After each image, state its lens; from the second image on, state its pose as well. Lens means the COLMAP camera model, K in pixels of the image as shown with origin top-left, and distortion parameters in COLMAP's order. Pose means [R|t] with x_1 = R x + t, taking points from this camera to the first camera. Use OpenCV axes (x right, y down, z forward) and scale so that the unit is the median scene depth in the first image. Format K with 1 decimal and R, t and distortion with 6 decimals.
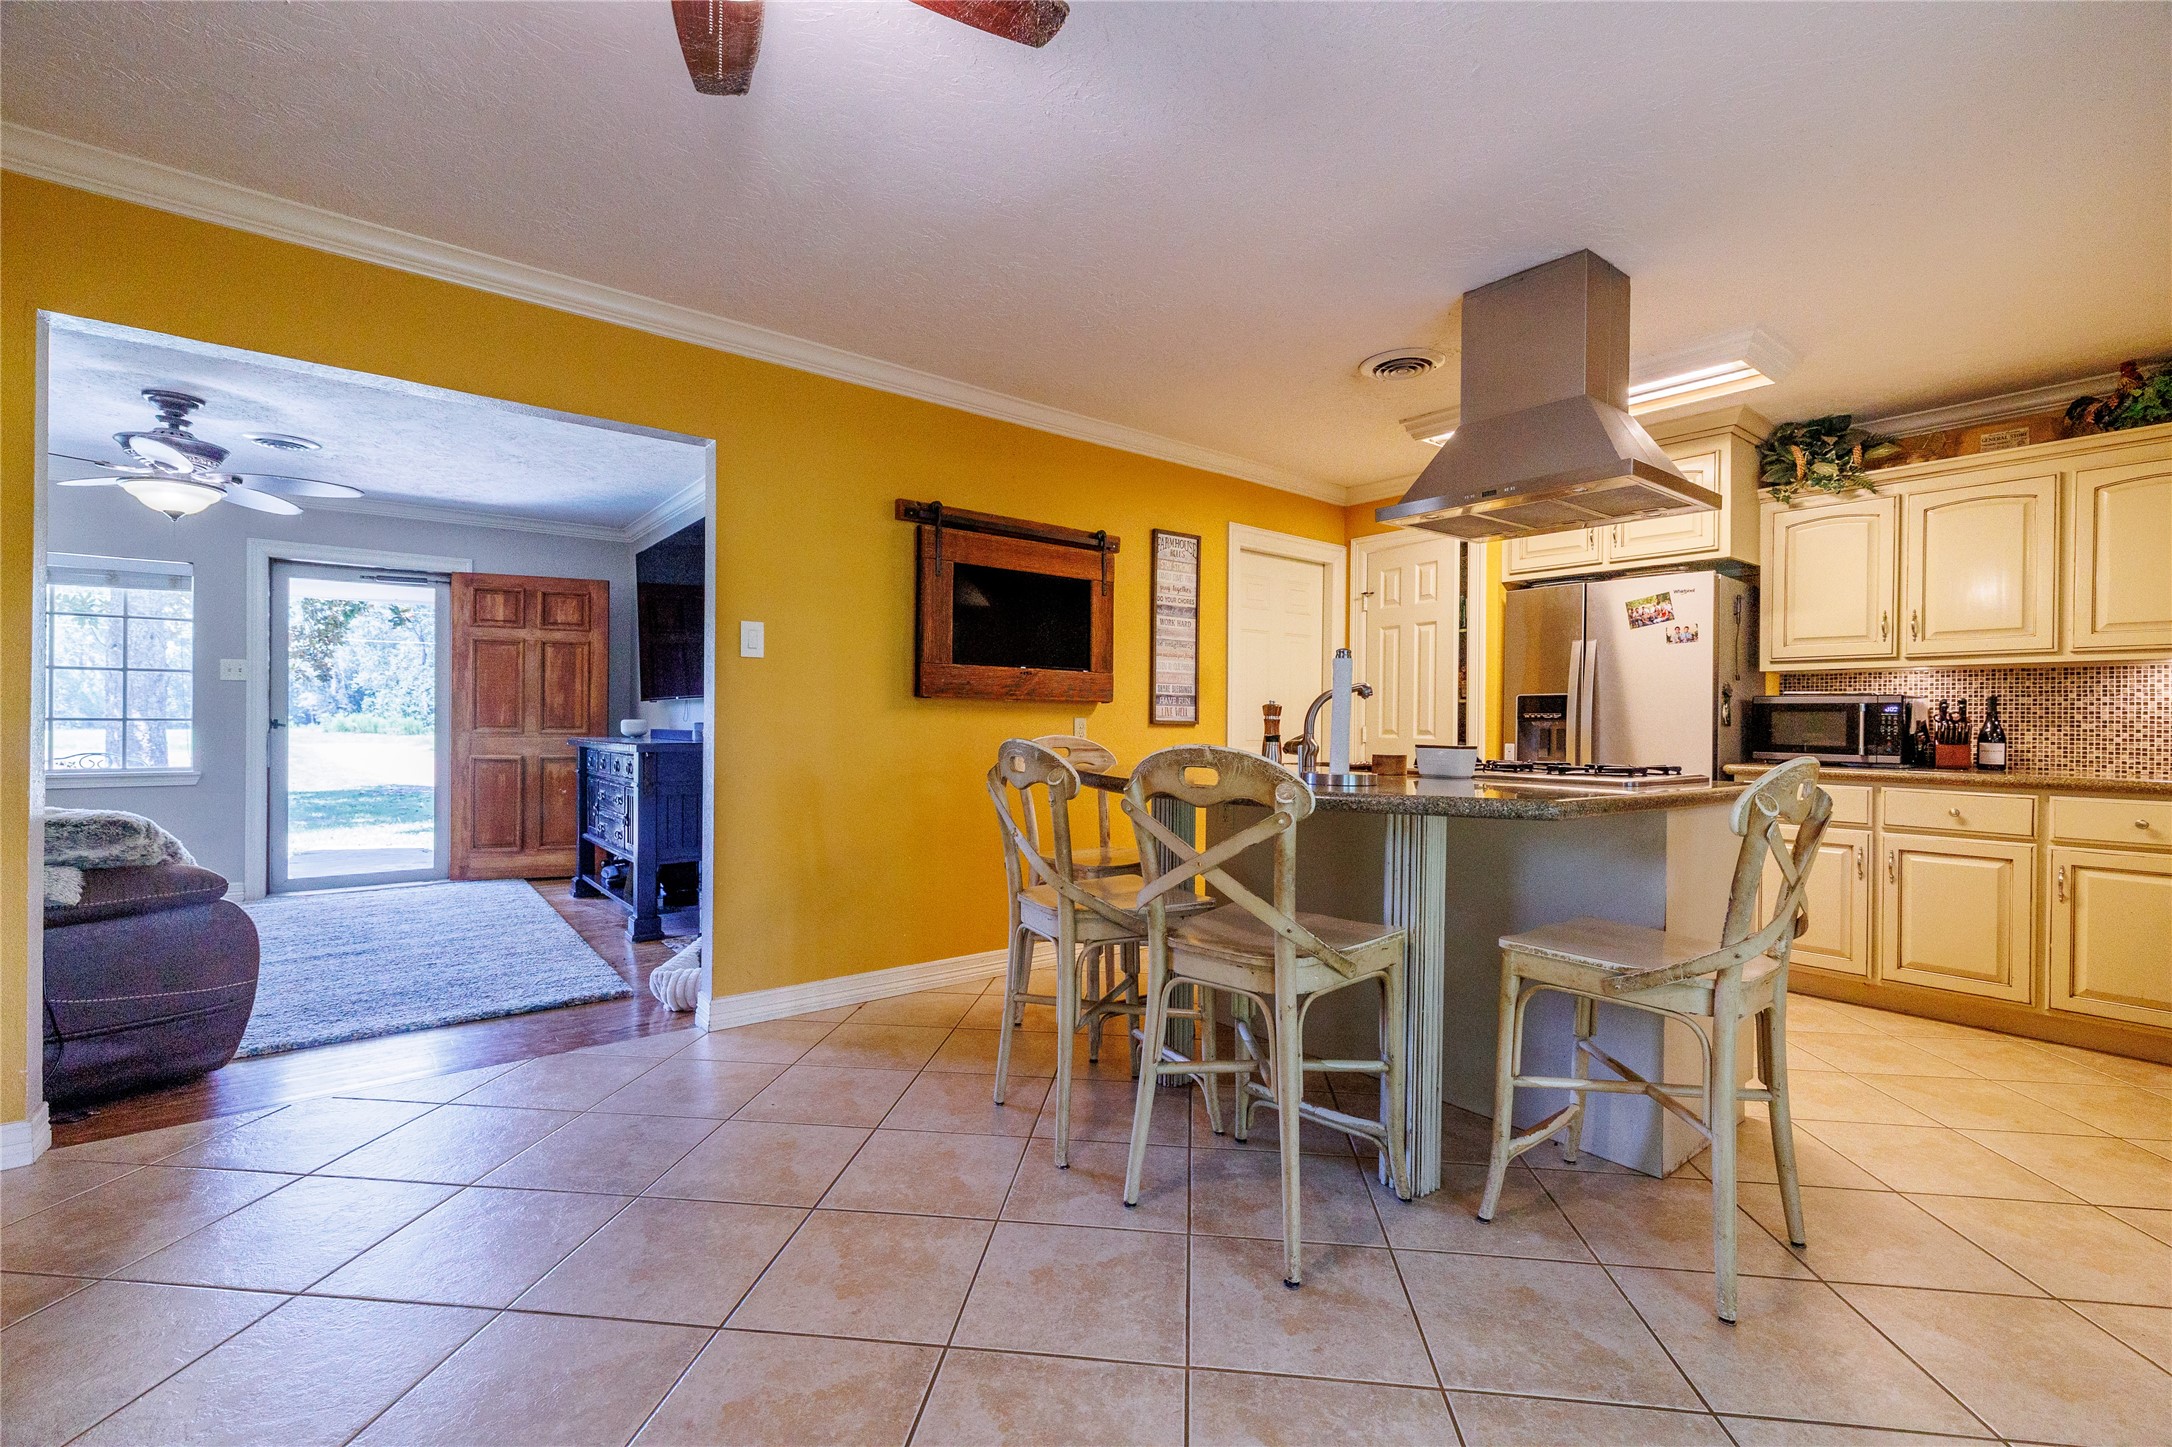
lens RADIAL K [[939.4, 0, 1097.1], [0, 939.4, 737.5], [0, 0, 1]] dist [-0.001615, 0.001327]
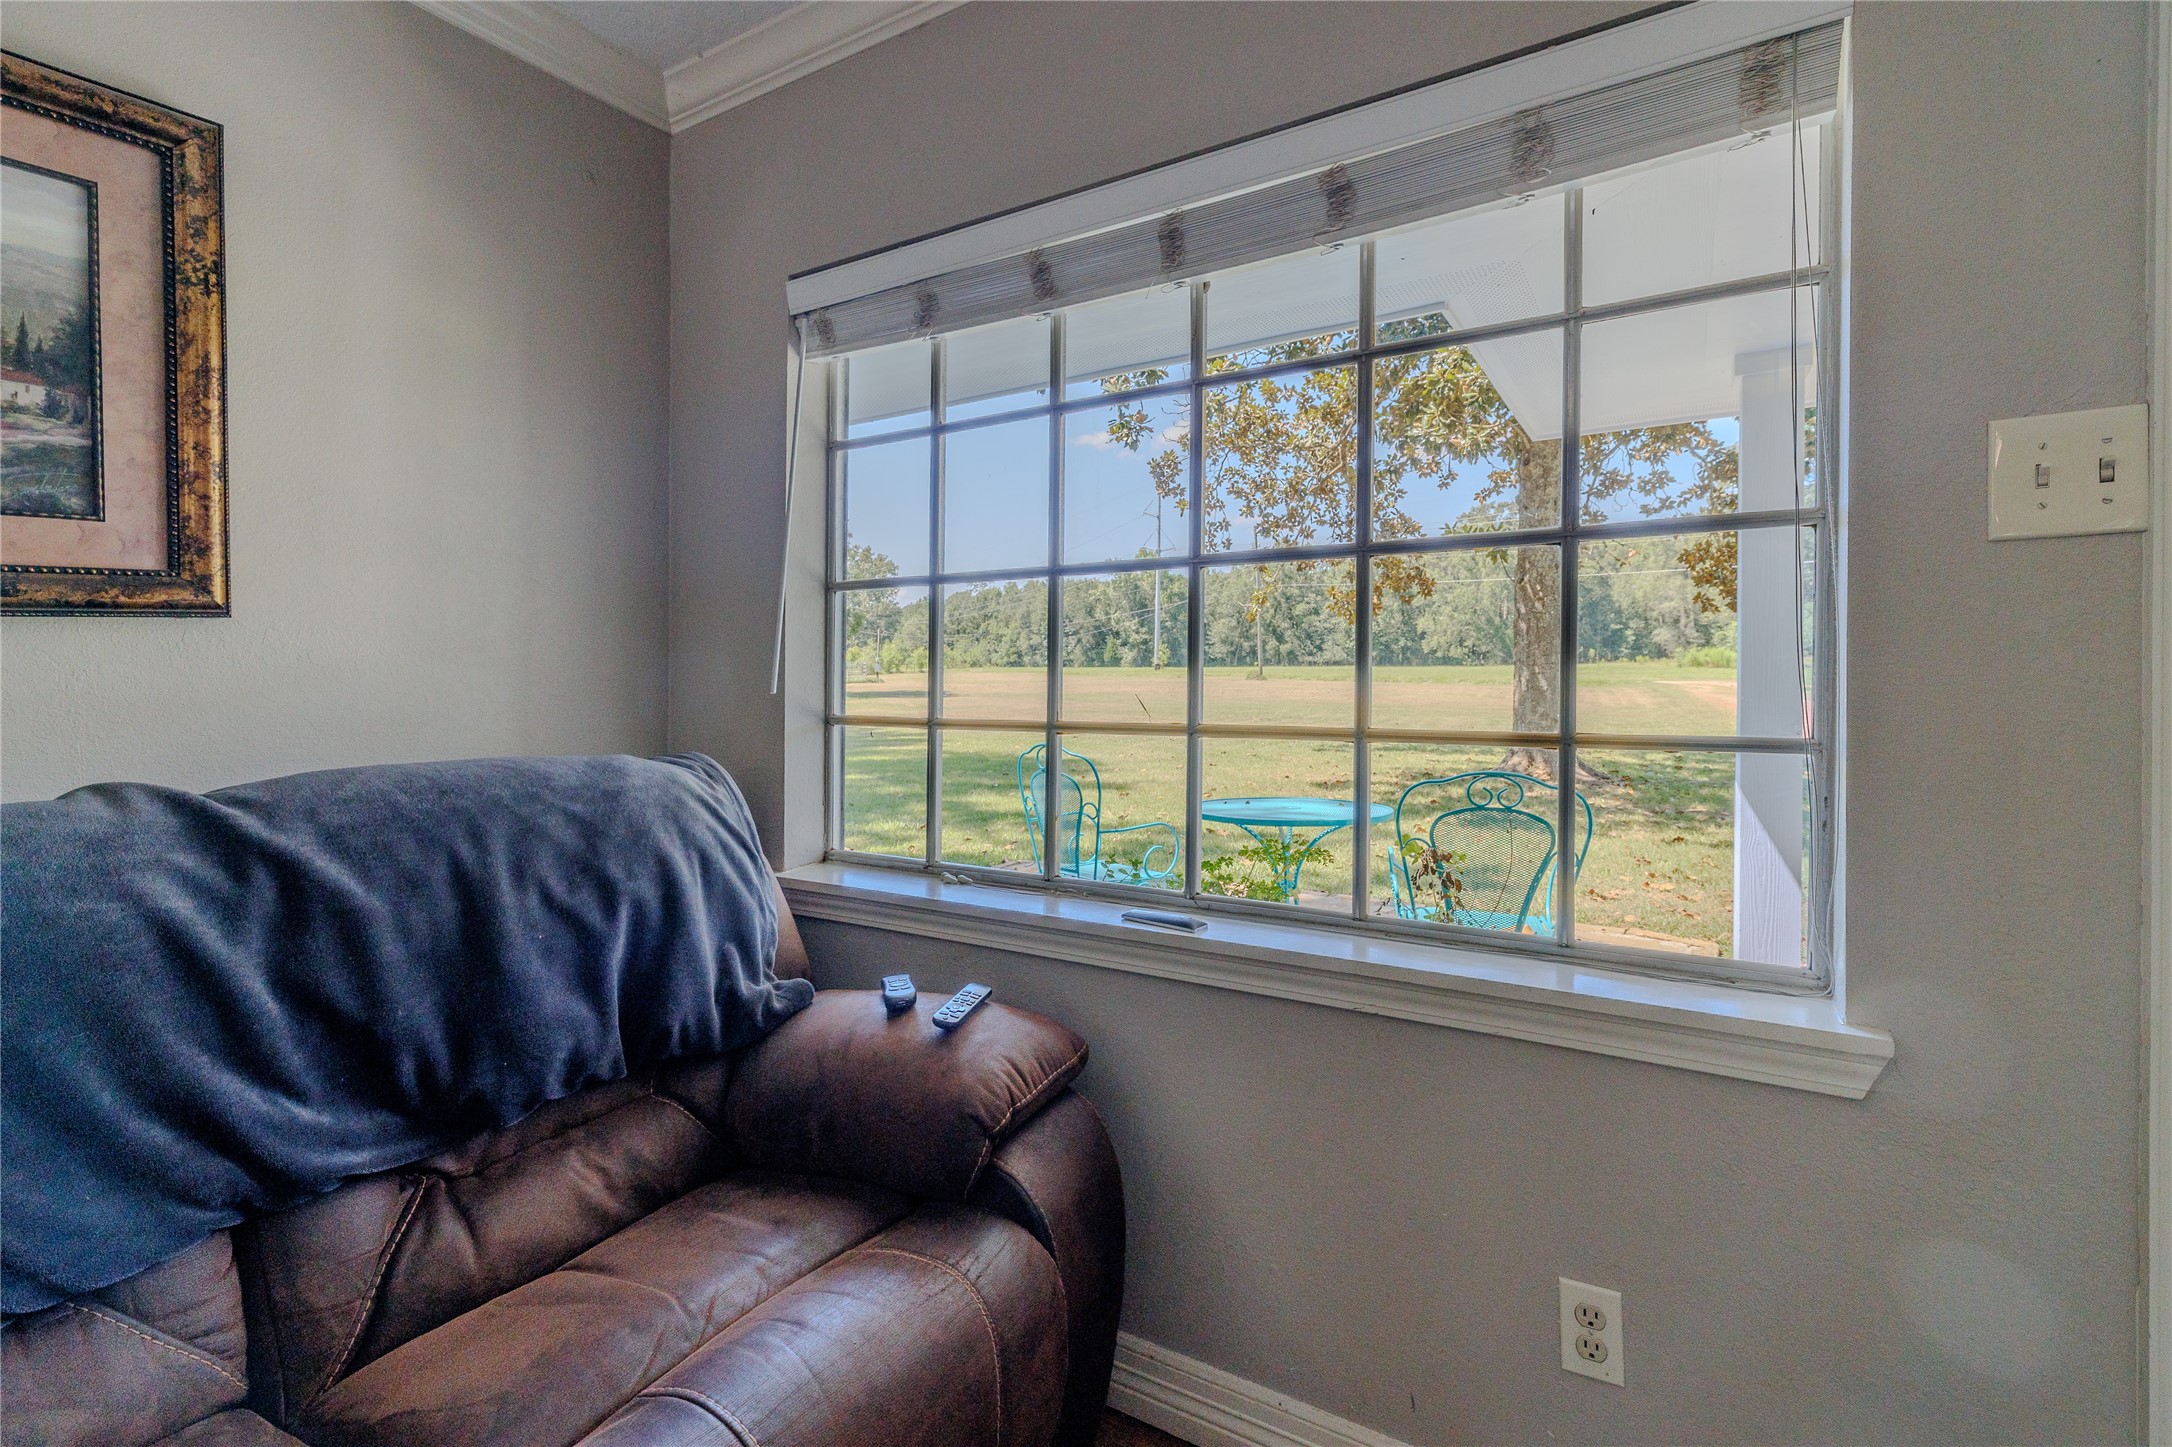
lens RADIAL K [[939.4, 0, 1120.6], [0, 939.4, 659.8], [0, 0, 1]] dist [-0.001615, 0.001327]
pose [[0.351351, -0.011914, -0.936168, -0.091464], [0.003910, 0.999929, -0.011258, -0.004128], [0.936236, 0.000296, 0.351372, 0.086892]]
